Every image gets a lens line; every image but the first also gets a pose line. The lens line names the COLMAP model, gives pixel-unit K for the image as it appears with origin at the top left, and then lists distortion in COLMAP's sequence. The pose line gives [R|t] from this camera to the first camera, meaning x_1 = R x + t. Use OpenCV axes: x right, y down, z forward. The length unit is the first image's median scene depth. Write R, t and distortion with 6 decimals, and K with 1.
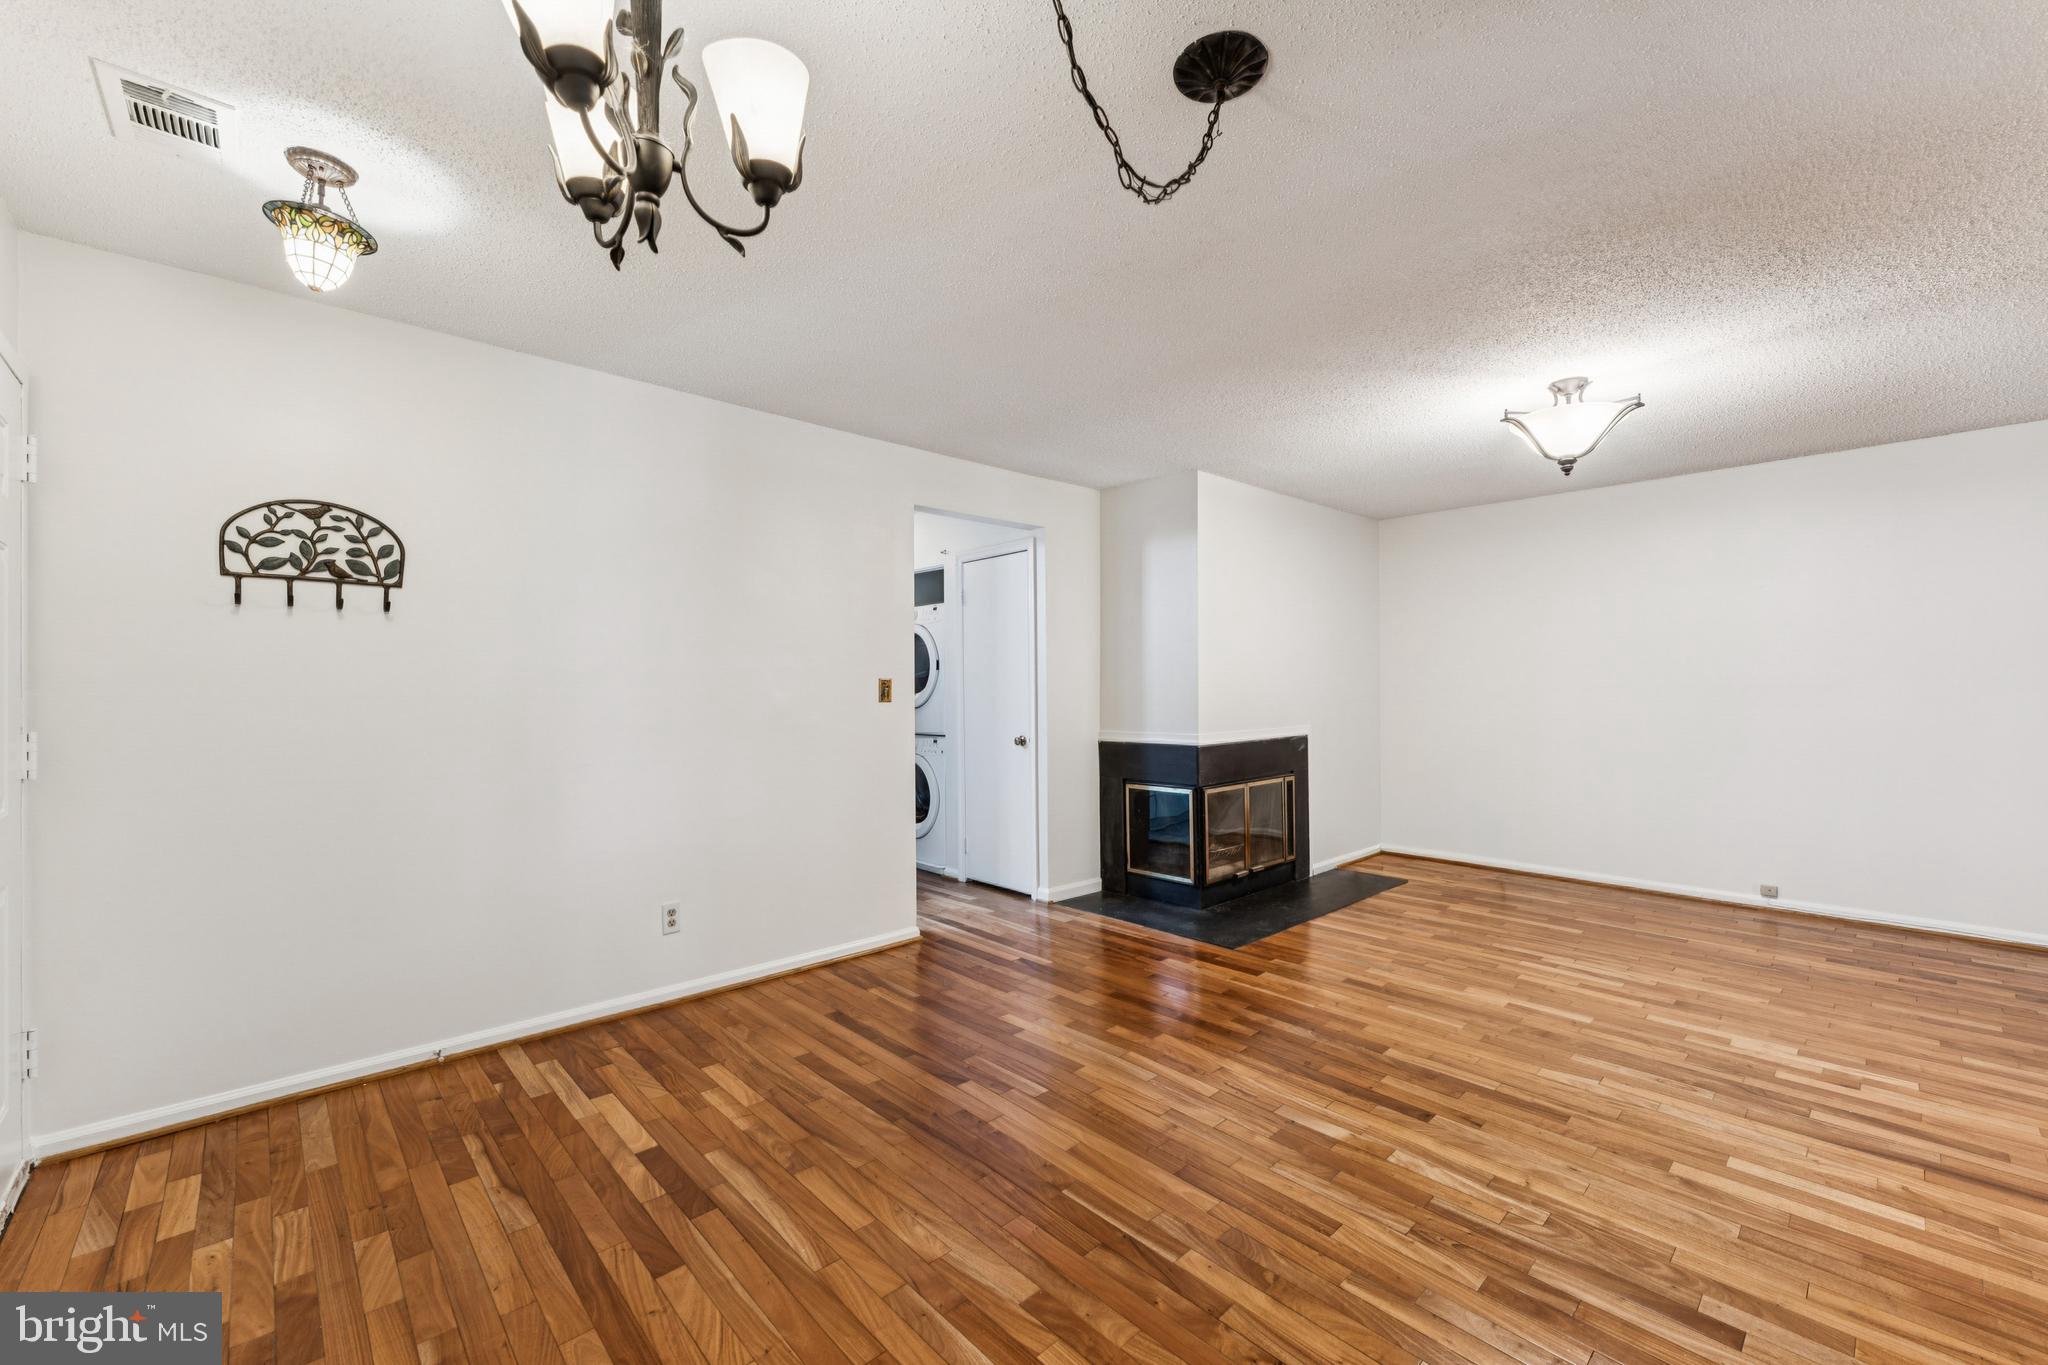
lens RADIAL K [[821.6, 0, 1021.4], [0, 821.6, 685.0], [0, 0, 1]] dist [0.010016, 0.000244]
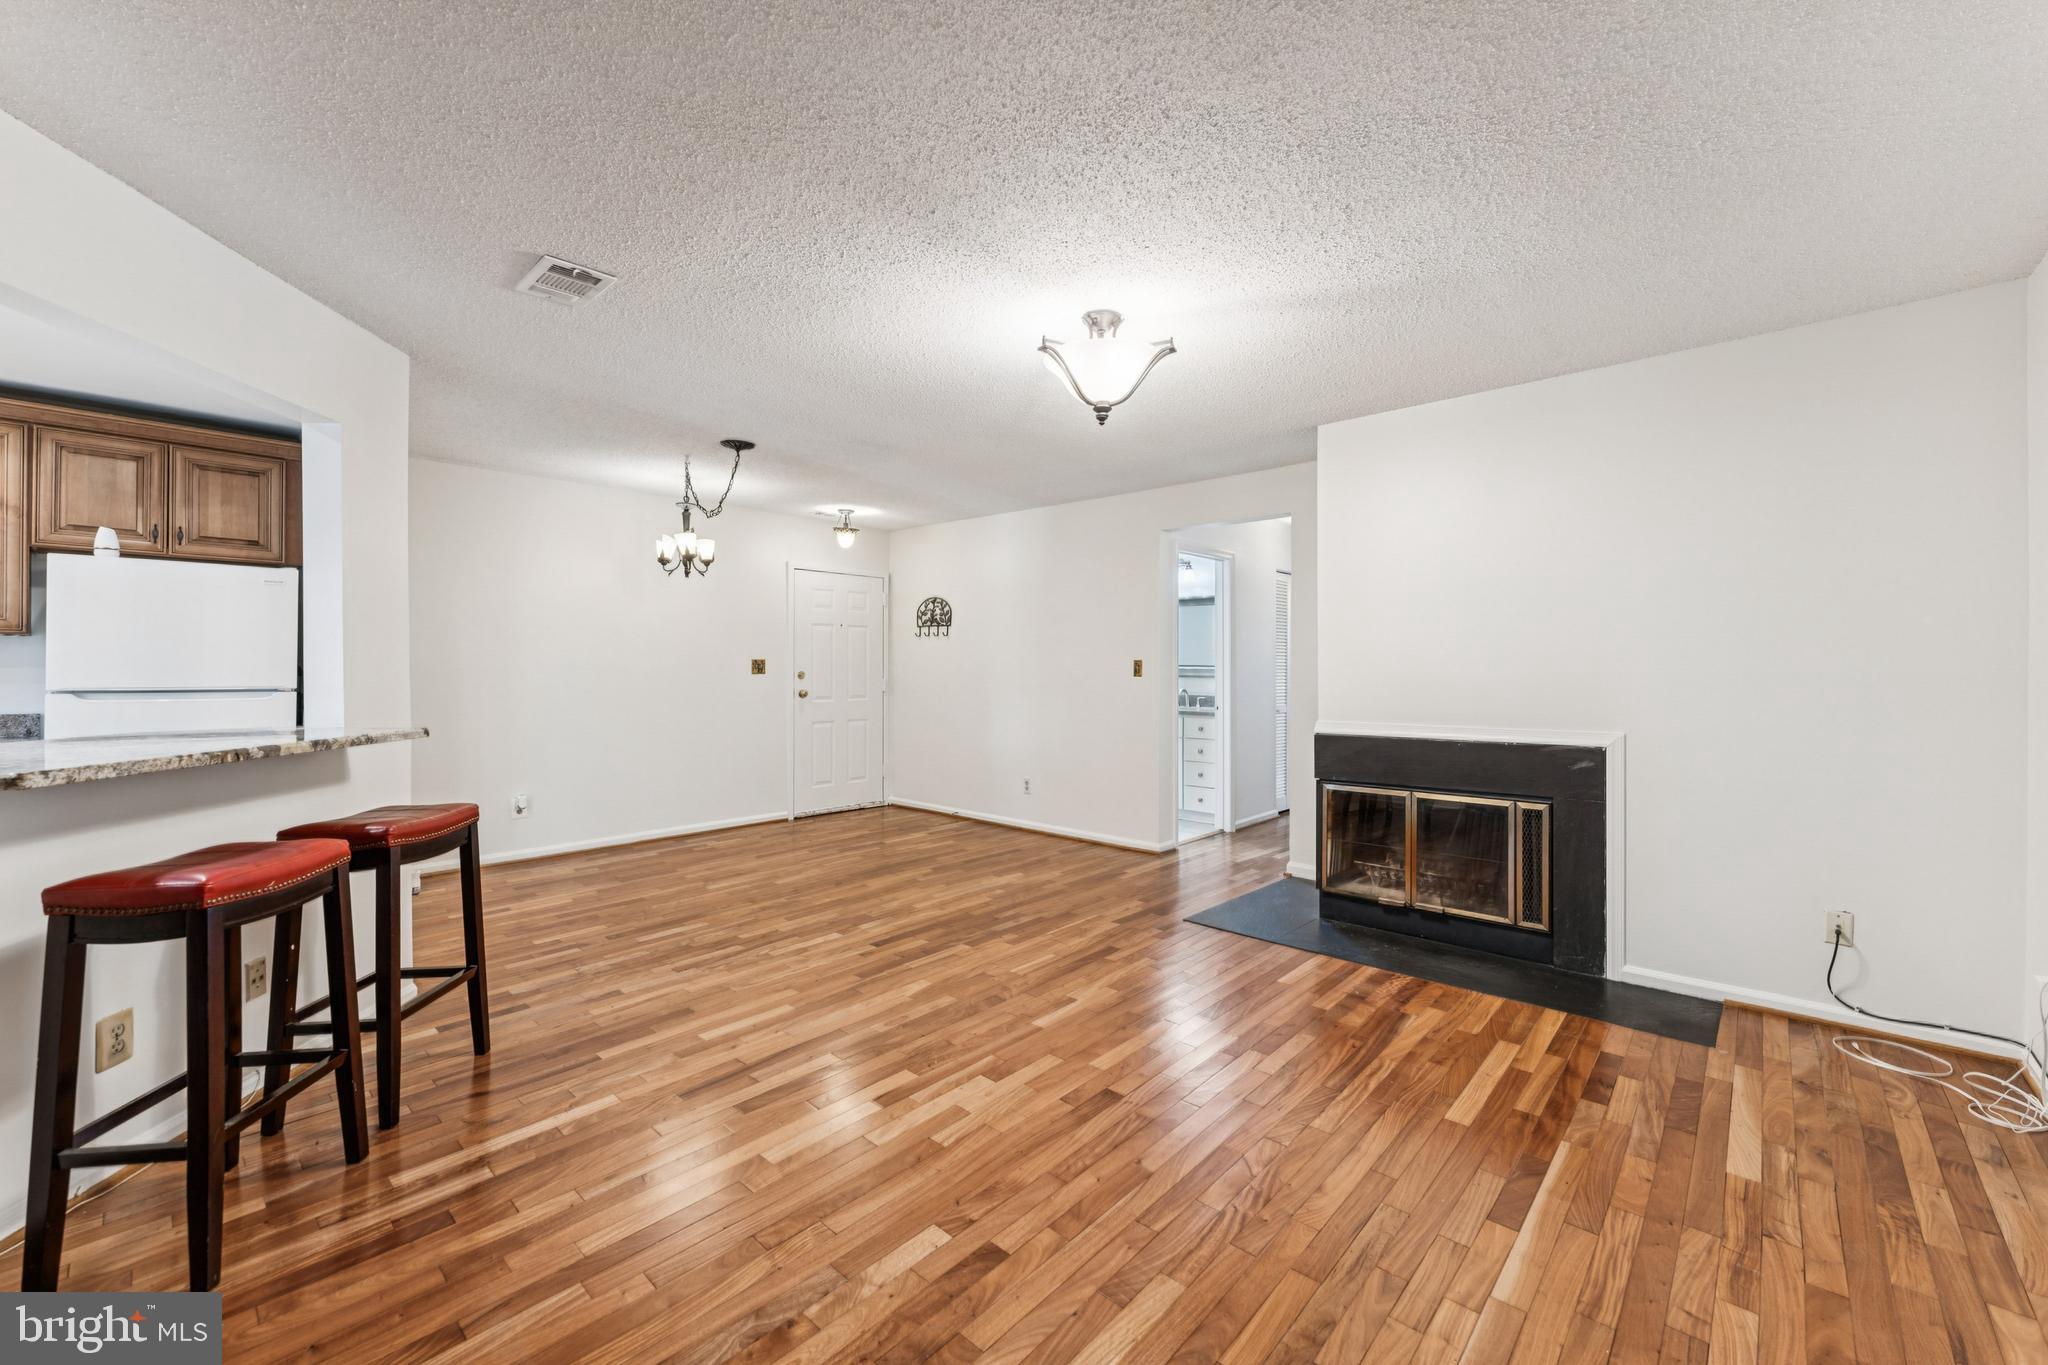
lens RADIAL K [[821.6, 0, 1020.0], [0, 821.6, 664.4], [0, 0, 1]] dist [0.010016, 0.000244]
pose [[0.078401, -0.001858, -0.996920, 1.864977], [-0.003815, 0.999990, -0.002164, 0.006488], [0.996915, 0.003973, 0.078393, 1.053973]]
